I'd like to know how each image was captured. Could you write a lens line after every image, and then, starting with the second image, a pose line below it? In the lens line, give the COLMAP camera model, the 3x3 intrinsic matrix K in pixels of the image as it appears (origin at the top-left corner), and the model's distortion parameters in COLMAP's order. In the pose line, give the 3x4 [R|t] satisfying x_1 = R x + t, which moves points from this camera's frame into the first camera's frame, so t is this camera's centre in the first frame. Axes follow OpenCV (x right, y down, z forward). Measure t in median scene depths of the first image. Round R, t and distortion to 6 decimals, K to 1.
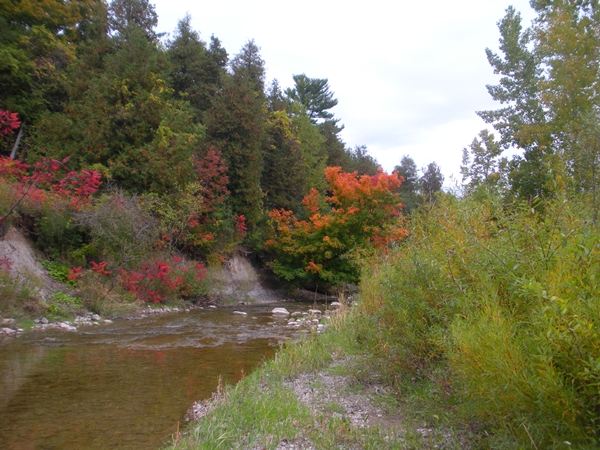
lens RADIAL K [[606.9, 0, 300.7], [0, 606.9, 223.8], [0, 0, 1]] dist [-0.009936, 0.000000]
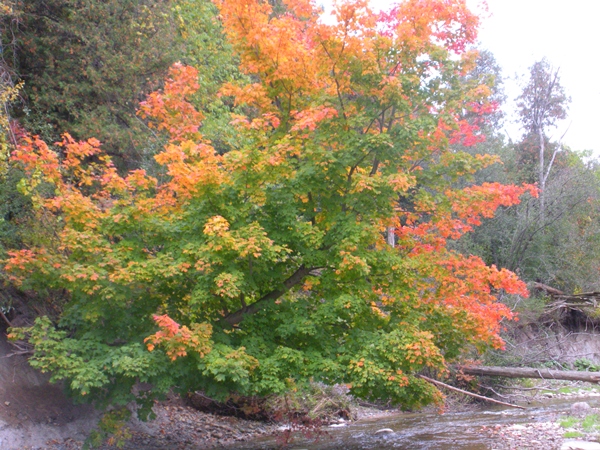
lens RADIAL K [[1121.7, 0, 299.8], [0, 1121.7, 225.9], [0, 0, 1]] dist [0.054515, 0.000000]
pose [[0.997996, -0.059619, 0.021191, 0.067137], [0.060193, 0.997806, -0.027557, 0.039610], [-0.019501, 0.028777, 0.999396, 0.494991]]
